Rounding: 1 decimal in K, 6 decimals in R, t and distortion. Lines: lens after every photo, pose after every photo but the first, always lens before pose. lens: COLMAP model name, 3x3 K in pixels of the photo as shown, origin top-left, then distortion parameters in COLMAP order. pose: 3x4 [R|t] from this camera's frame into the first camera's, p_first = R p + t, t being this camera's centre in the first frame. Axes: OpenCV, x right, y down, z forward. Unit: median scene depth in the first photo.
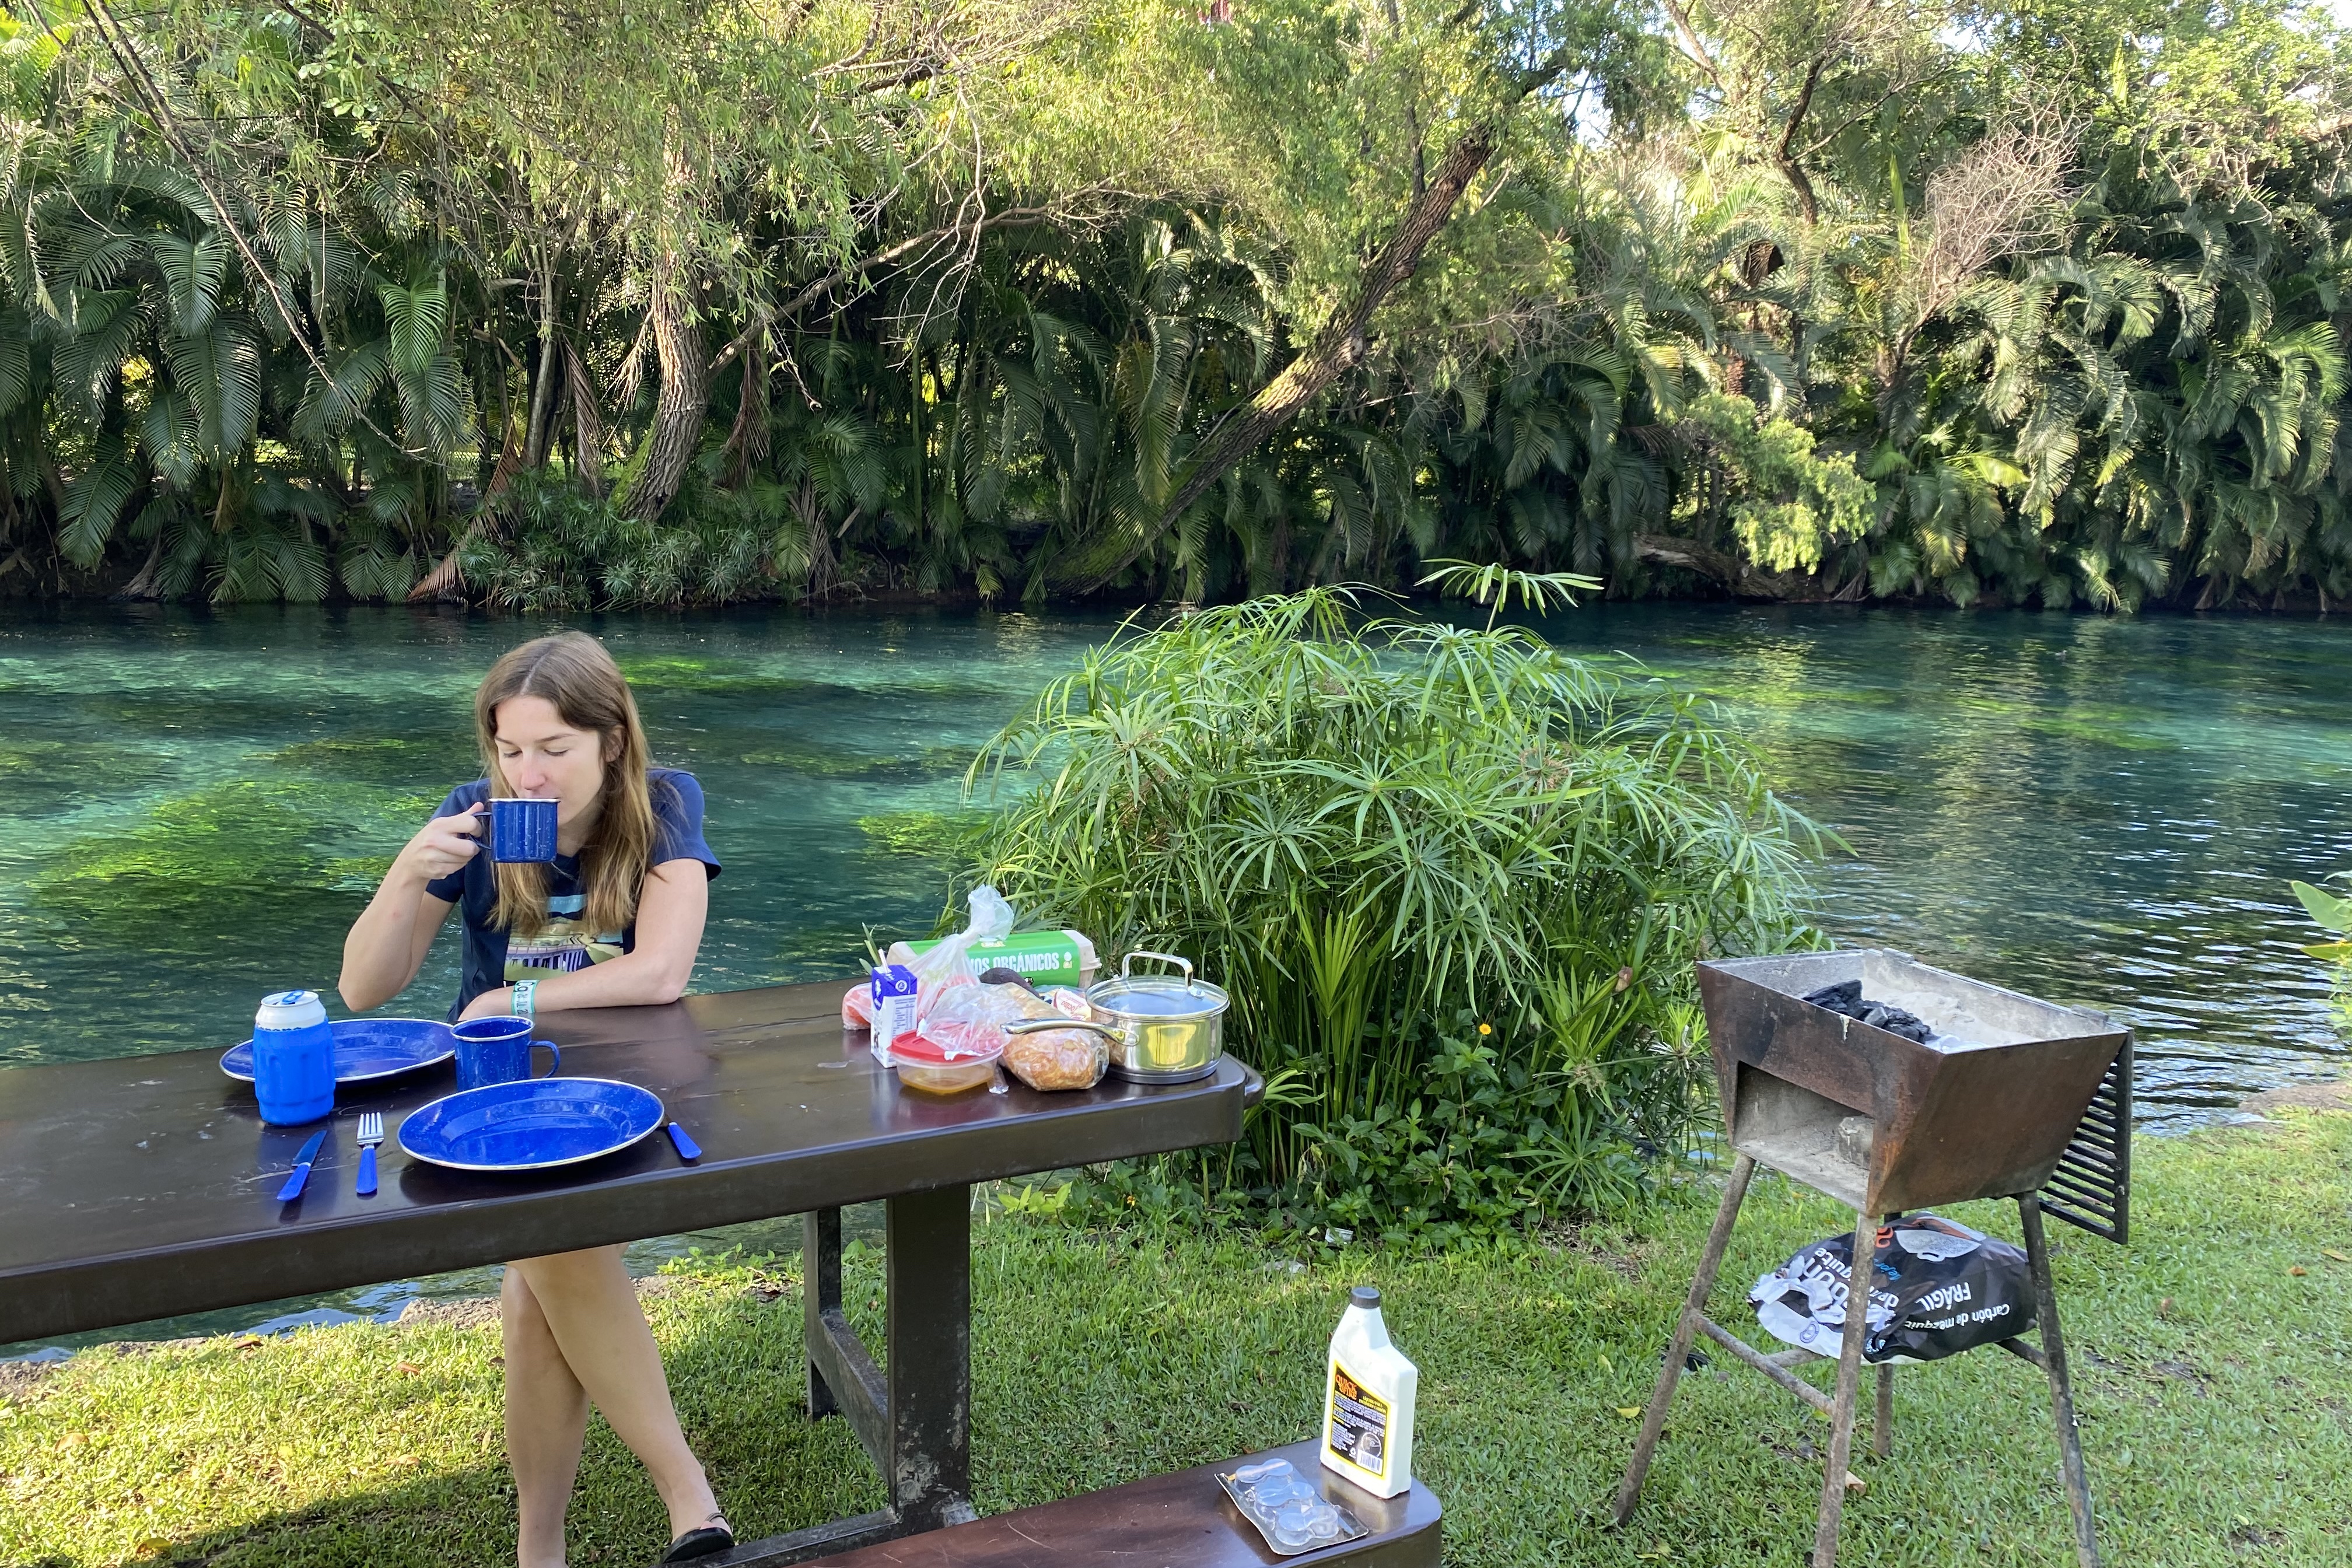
lens RADIAL K [[1883.8, 0, 1218.8], [0, 1883.8, 777.4], [0, 0, 1]] dist [0.019879, 0.002104]
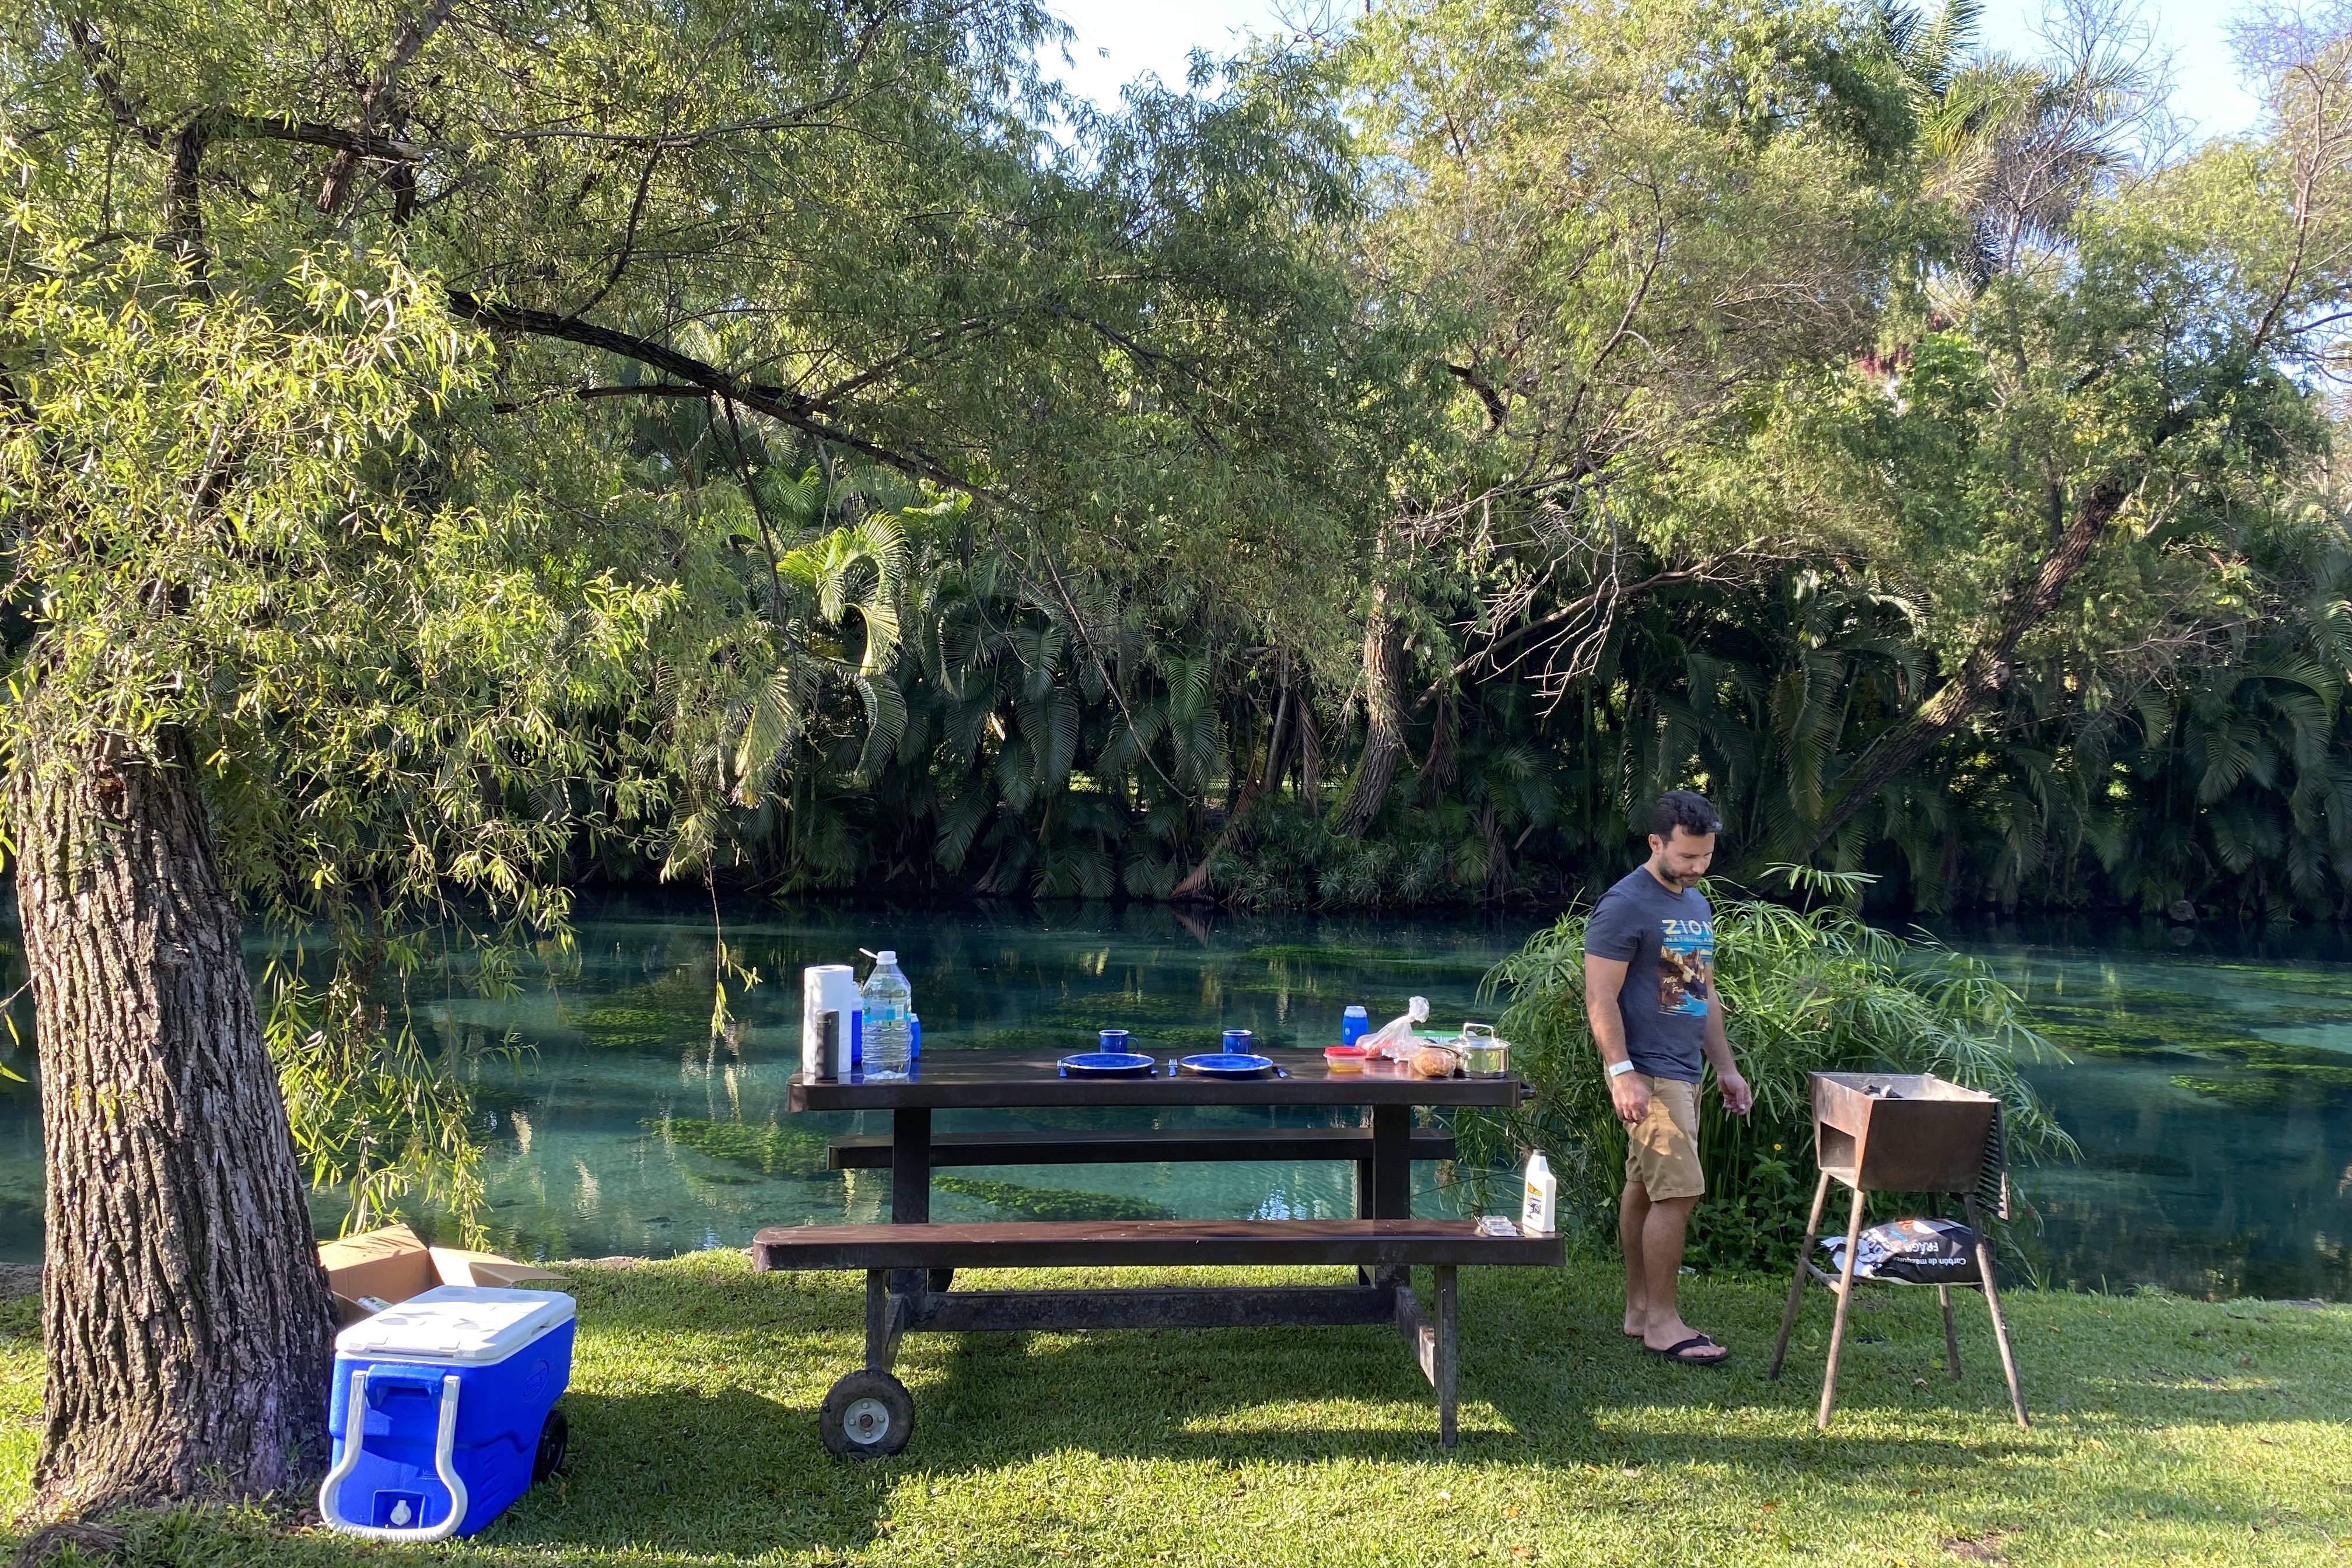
lens RADIAL K [[1883.8, 0, 1218.8], [0, 1883.8, 777.4], [0, 0, 1]] dist [0.019879, 0.002104]
pose [[0.930987, -0.009117, -0.364938, 0.057862], [-0.050886, 0.986687, -0.154464, 0.018630], [0.361488, 0.162374, 0.918129, -0.147938]]
